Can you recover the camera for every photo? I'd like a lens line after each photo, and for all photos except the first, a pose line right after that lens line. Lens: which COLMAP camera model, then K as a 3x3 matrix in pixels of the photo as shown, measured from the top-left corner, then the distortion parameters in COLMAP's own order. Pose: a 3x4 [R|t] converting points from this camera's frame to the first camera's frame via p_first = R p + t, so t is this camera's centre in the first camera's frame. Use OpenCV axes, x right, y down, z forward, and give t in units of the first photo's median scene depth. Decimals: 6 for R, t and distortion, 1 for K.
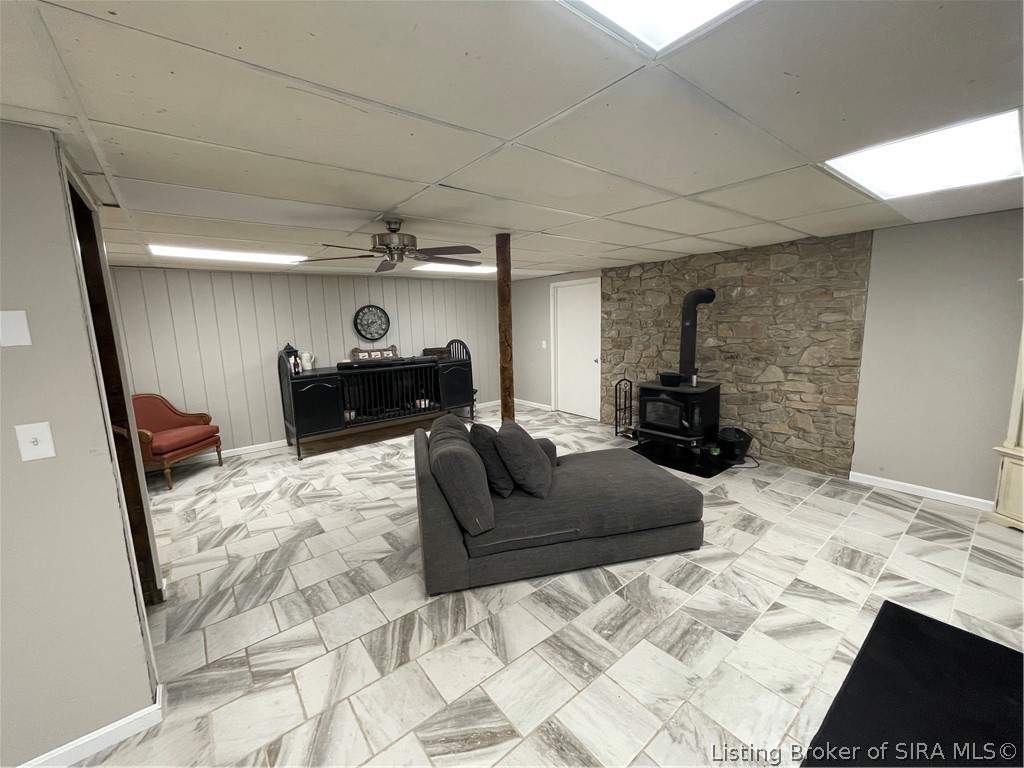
lens RADIAL K [[412.4, 0, 513.3], [0, 412.4, 378.8], [0, 0, 1]] dist [-0.000872, -0.000262]
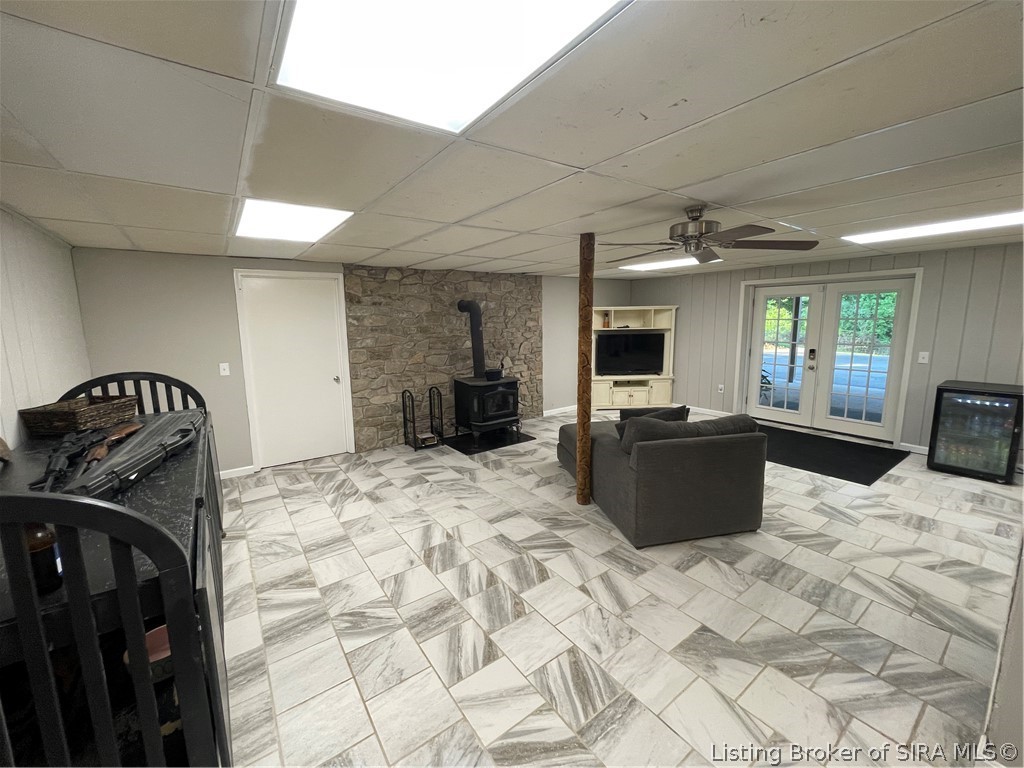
lens RADIAL K [[412.4, 0, 513.3], [0, 412.4, 378.8], [0, 0, 1]] dist [-0.000872, -0.000262]
pose [[0.040197, -0.112832, 0.992801, -0.852151], [0.162720, 0.981079, 0.104911, -0.109450], [-0.985853, 0.157331, 0.057797, 0.943416]]
